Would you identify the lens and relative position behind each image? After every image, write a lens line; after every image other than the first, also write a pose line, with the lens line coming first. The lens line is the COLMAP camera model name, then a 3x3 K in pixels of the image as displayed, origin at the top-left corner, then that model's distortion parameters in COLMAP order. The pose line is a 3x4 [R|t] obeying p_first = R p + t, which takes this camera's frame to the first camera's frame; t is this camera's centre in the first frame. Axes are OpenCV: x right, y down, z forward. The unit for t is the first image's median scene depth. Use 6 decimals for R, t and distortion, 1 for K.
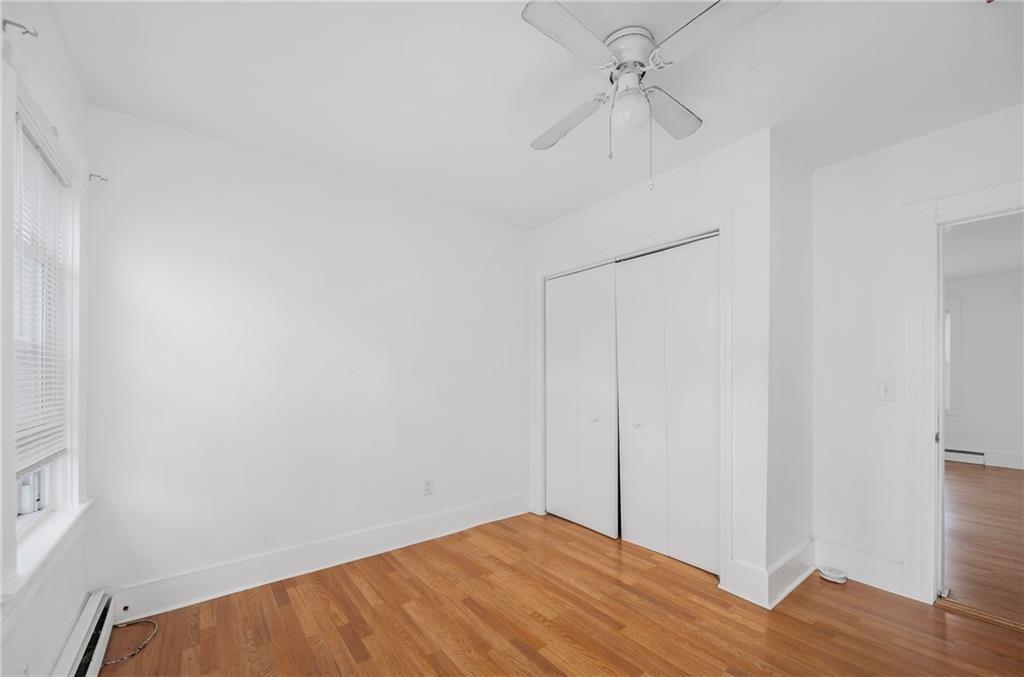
lens RADIAL K [[408.5, 0, 514.5], [0, 408.5, 373.8], [0, 0, 1]] dist [-0.001147, -0.000206]
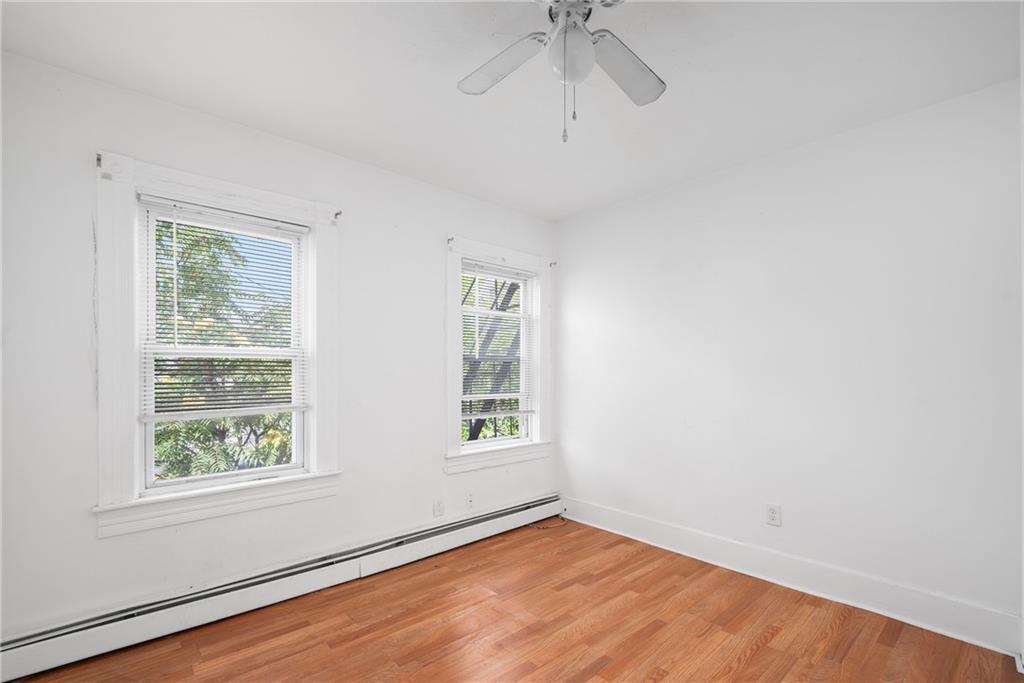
lens RADIAL K [[456.3, 0, 512.4], [0, 456.3, 377.7], [0, 0, 1]] dist [0.000017, -0.000115]
pose [[0.069255, 0.012344, -0.997523, 0.788650], [0.002381, 0.999919, 0.012539, 0.003210], [0.997596, -0.003244, 0.069220, 0.561516]]
